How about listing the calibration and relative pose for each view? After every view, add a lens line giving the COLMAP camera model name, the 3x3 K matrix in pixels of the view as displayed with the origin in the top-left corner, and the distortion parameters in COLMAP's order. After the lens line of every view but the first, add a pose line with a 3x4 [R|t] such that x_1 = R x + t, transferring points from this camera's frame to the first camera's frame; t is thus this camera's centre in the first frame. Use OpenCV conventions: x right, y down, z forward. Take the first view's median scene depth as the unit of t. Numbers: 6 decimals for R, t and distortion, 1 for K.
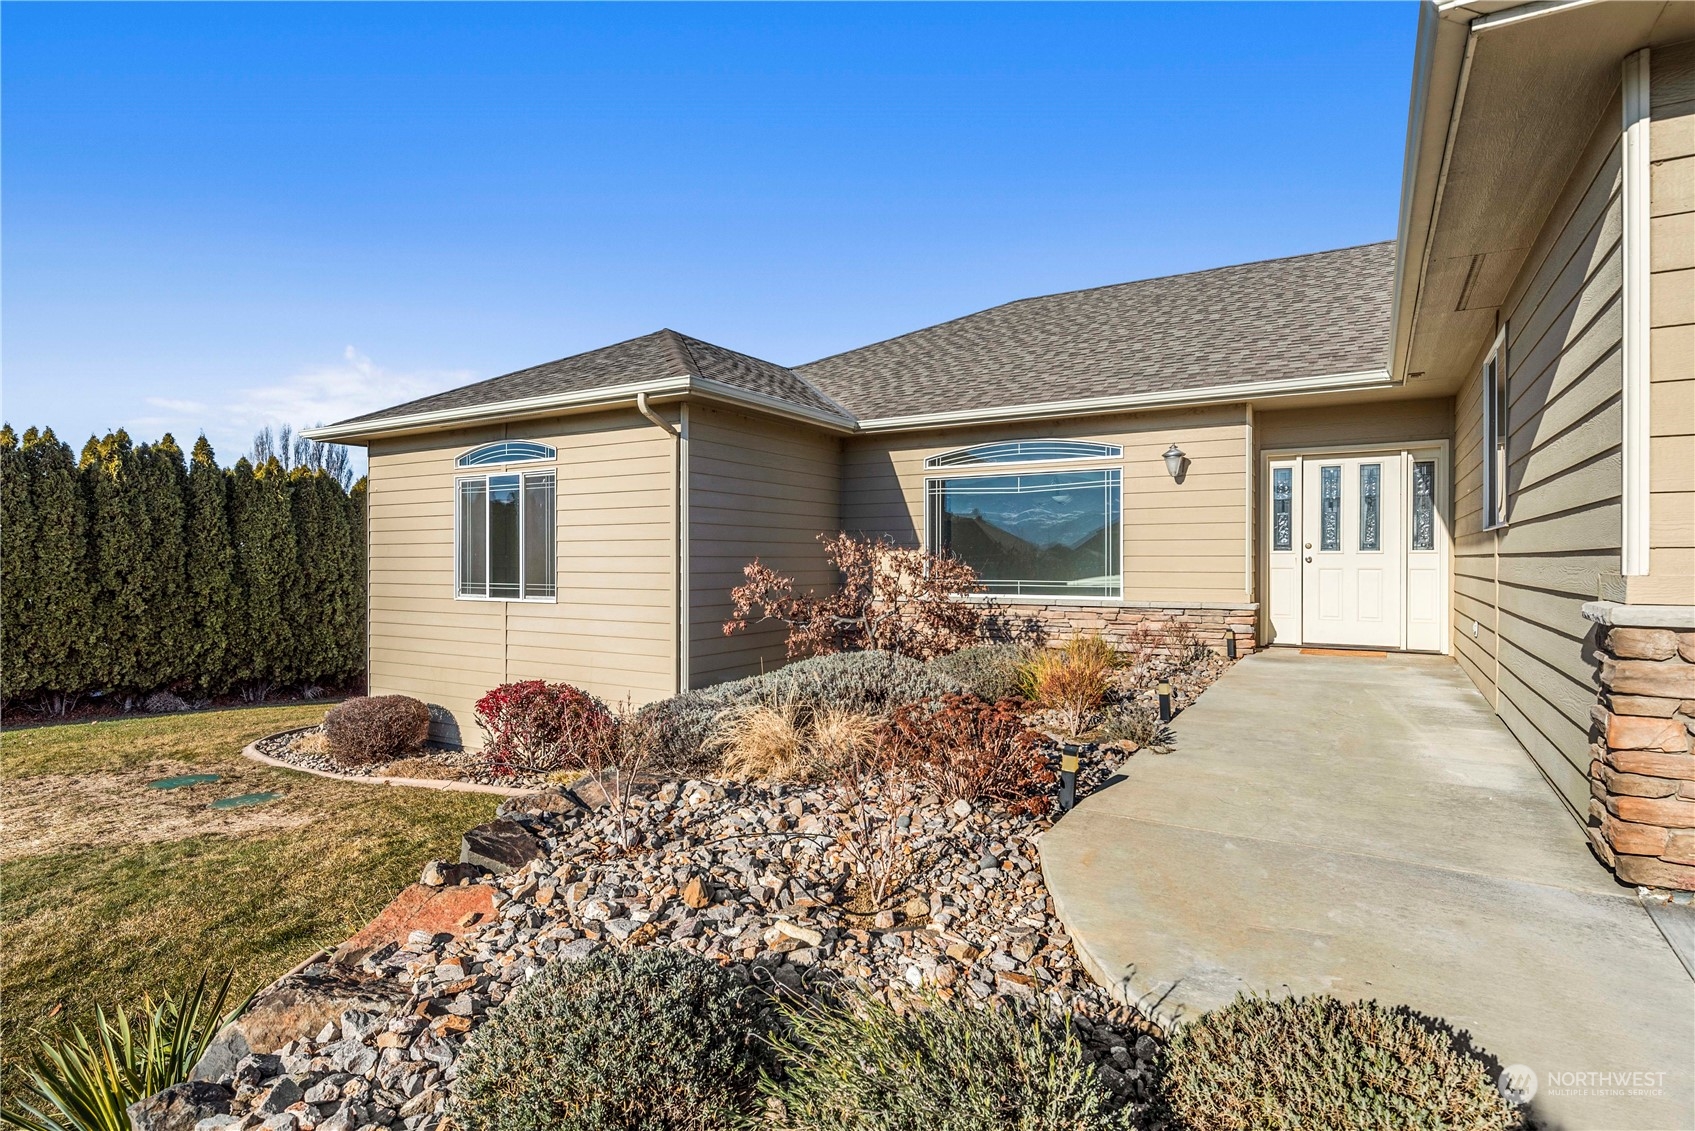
lens RADIAL K [[866.0, 0, 846.5], [0, 866.0, 564.8], [0, 0, 1]] dist [0.001484, -0.000480]
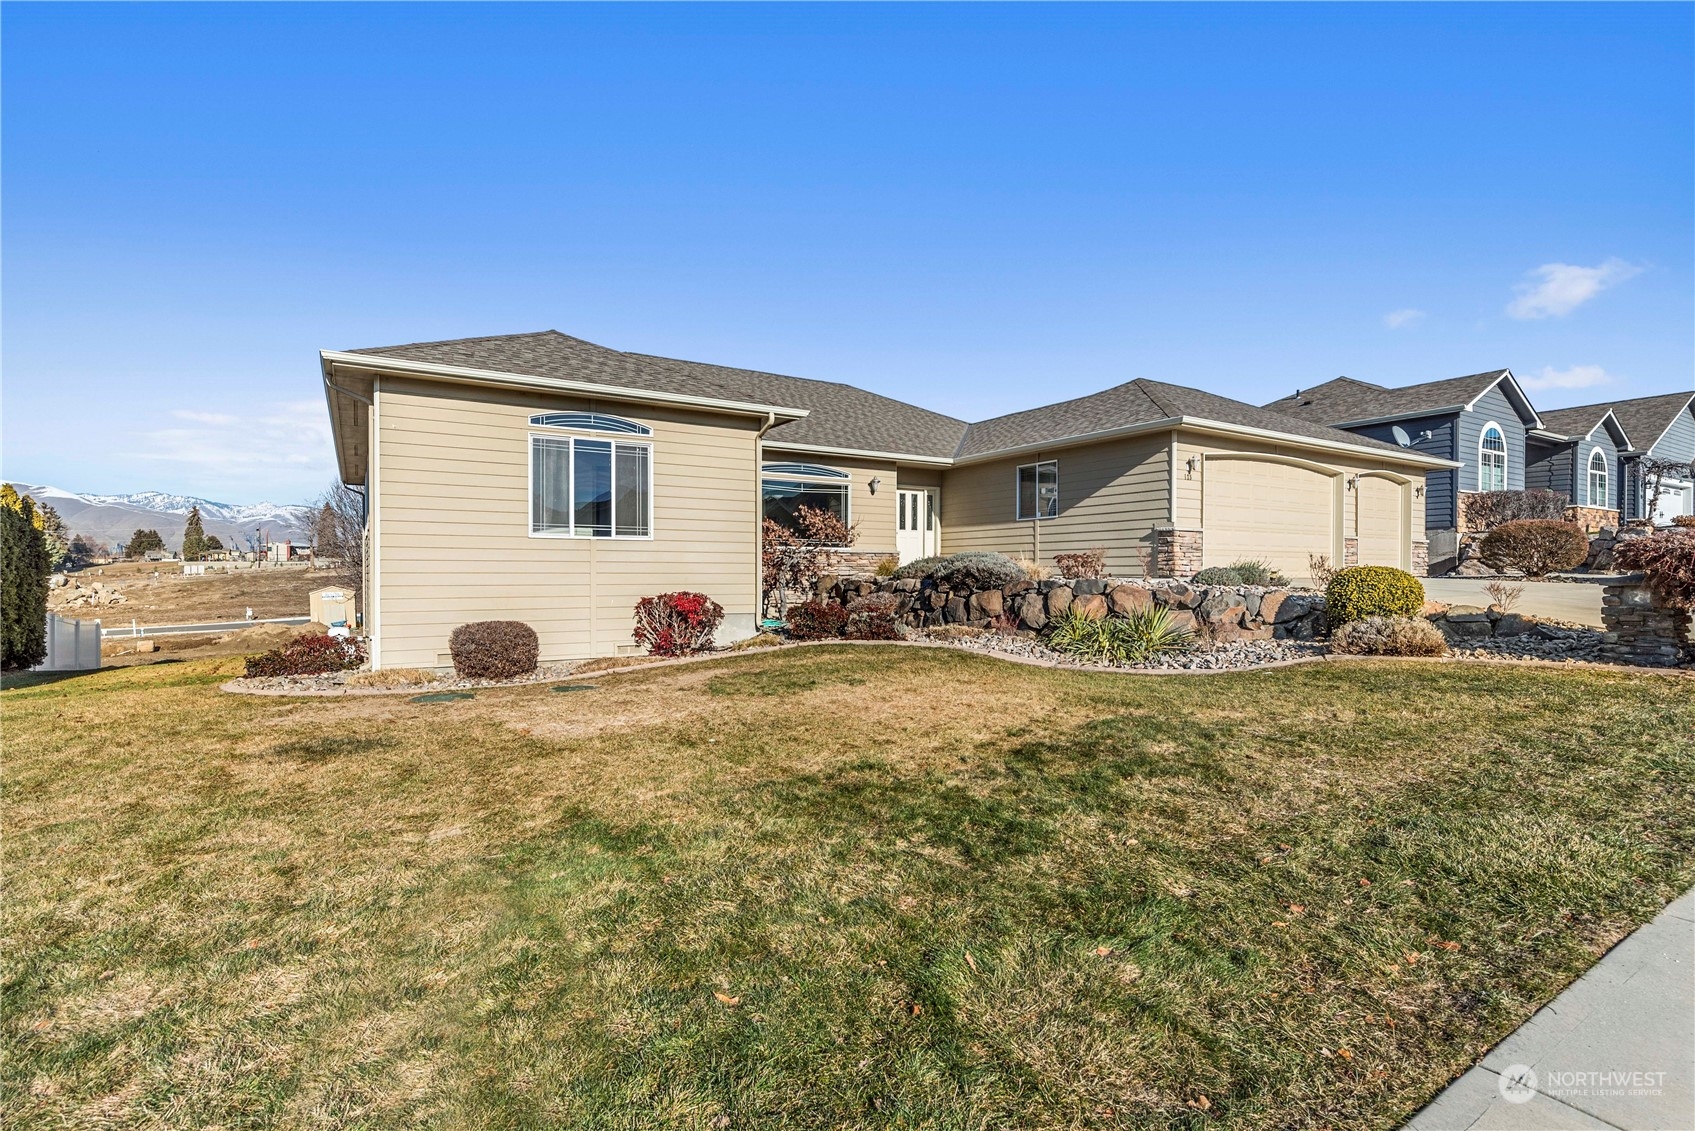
lens RADIAL K [[796.9, 0, 850.8], [0, 796.9, 572.7], [0, 0, 1]] dist [-0.003189, -0.000186]
pose [[0.467295, 0.004255, 0.884091, -1.192039], [0.003363, 0.999973, -0.006591, 0.095164], [-0.884095, 0.006053, 0.467268, 0.117693]]
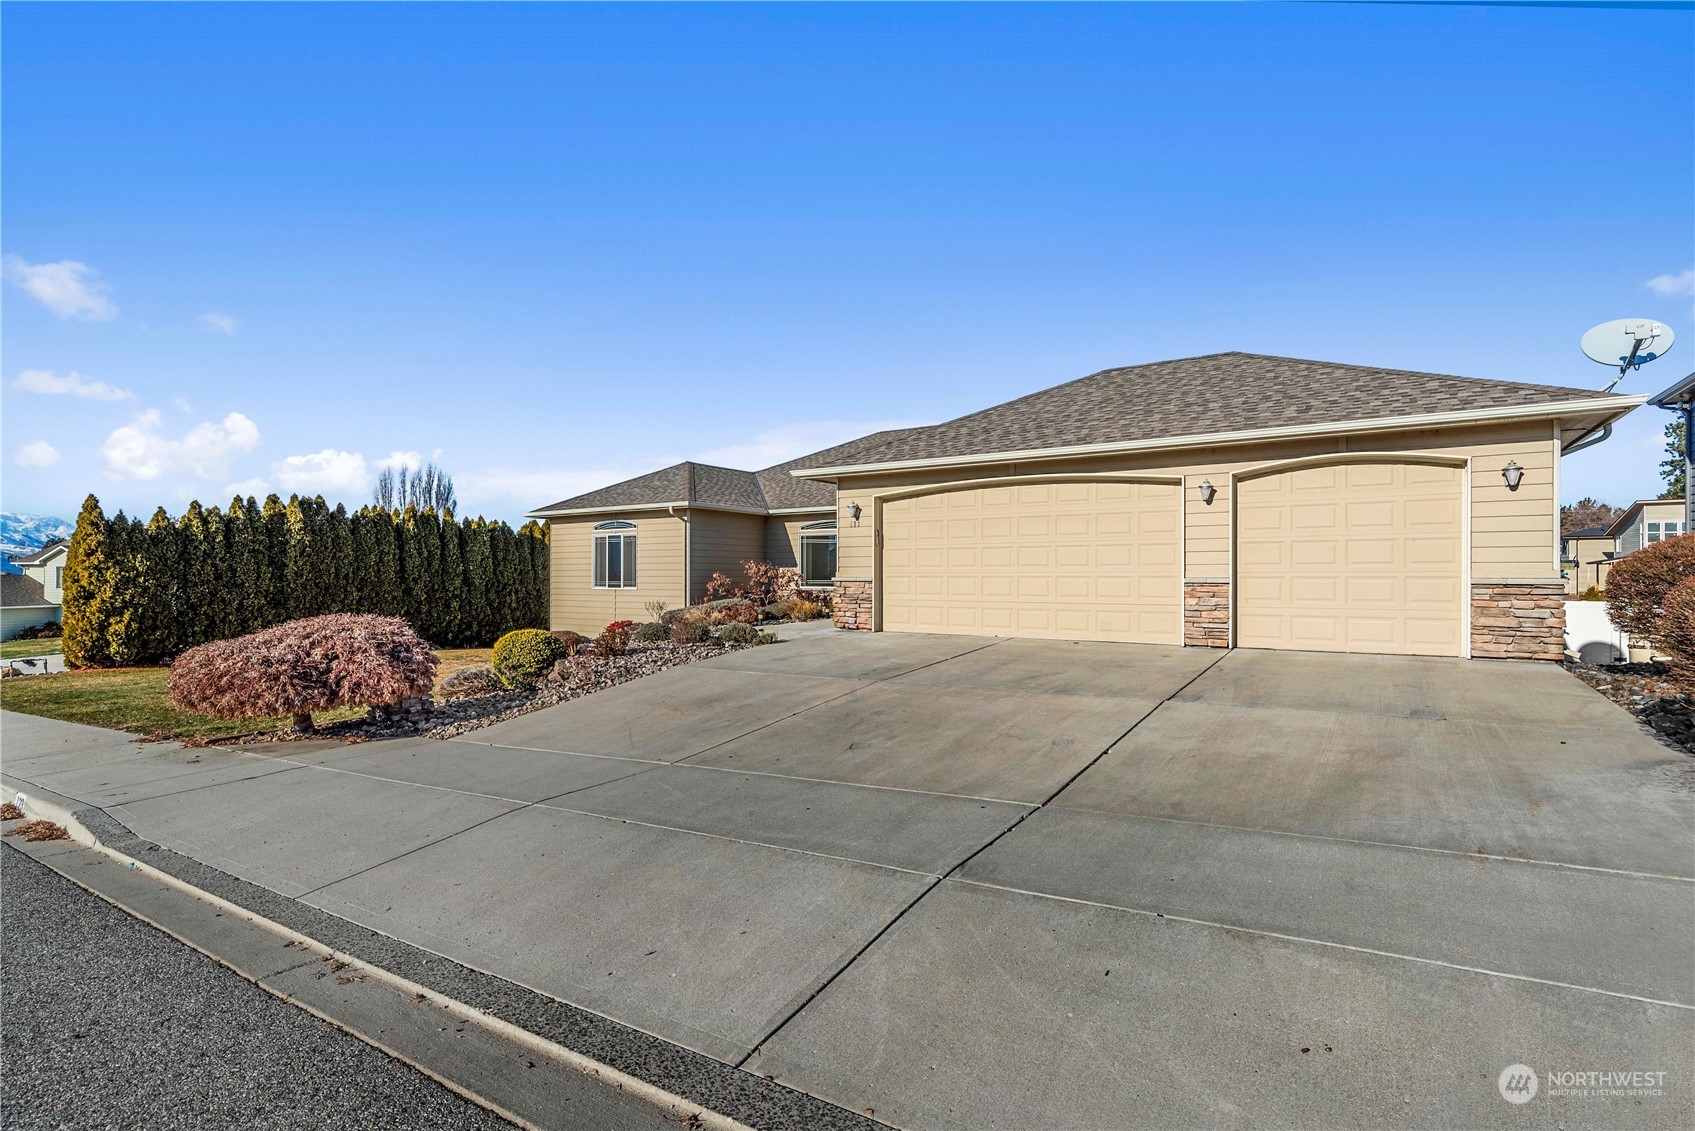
lens RADIAL K [[794.7, 0, 841.5], [0, 794.7, 571.7], [0, 0, 1]] dist [-0.001109, 0.000055]
pose [[0.998564, 0.002073, -0.053533, 0.309653], [-0.002773, 0.999912, -0.013009, 0.020223], [0.053502, 0.013139, 0.998481, -1.037233]]
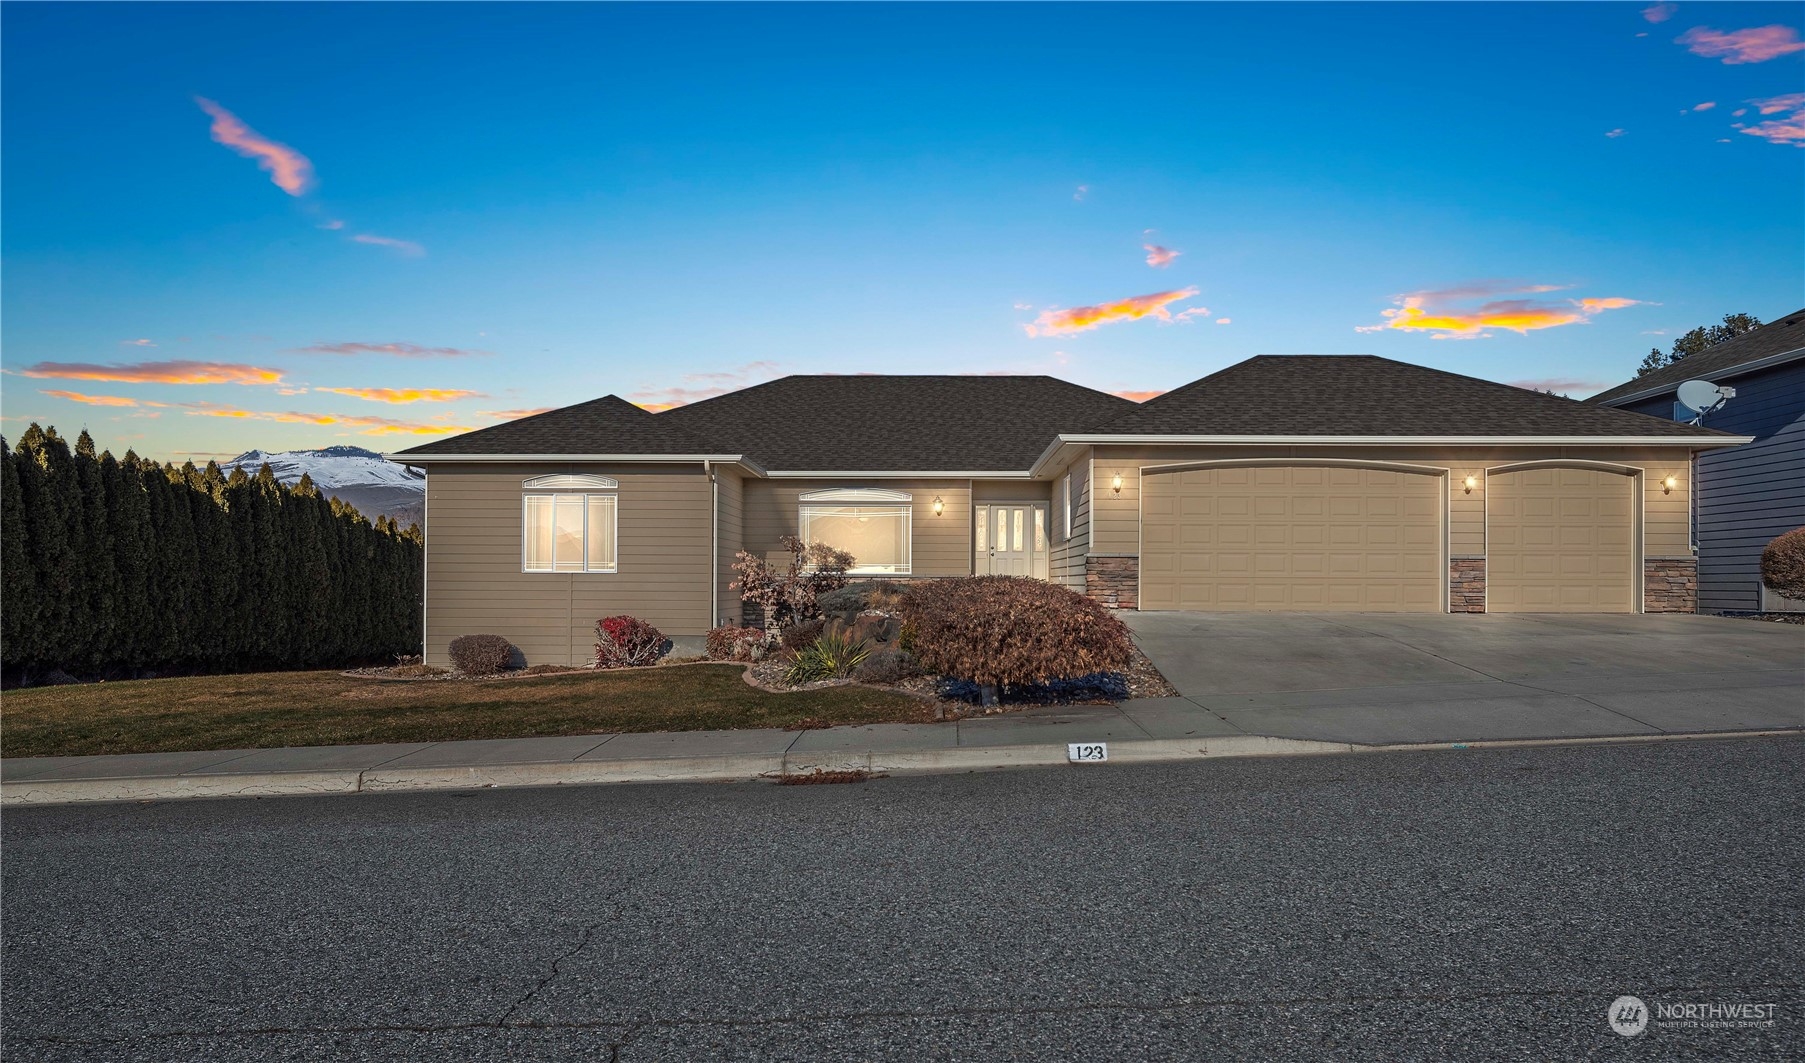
lens RADIAL K [[1174.0, 0, 900.0], [0, 1174.0, 579.4], [0, 0, 1]] dist [0.003847, 0.001063]
pose [[0.874039, 0.008362, 0.485784, -0.875154], [-0.003490, 0.999934, -0.010934, 0.072196], [-0.485843, 0.007861, 0.874011, -1.148113]]
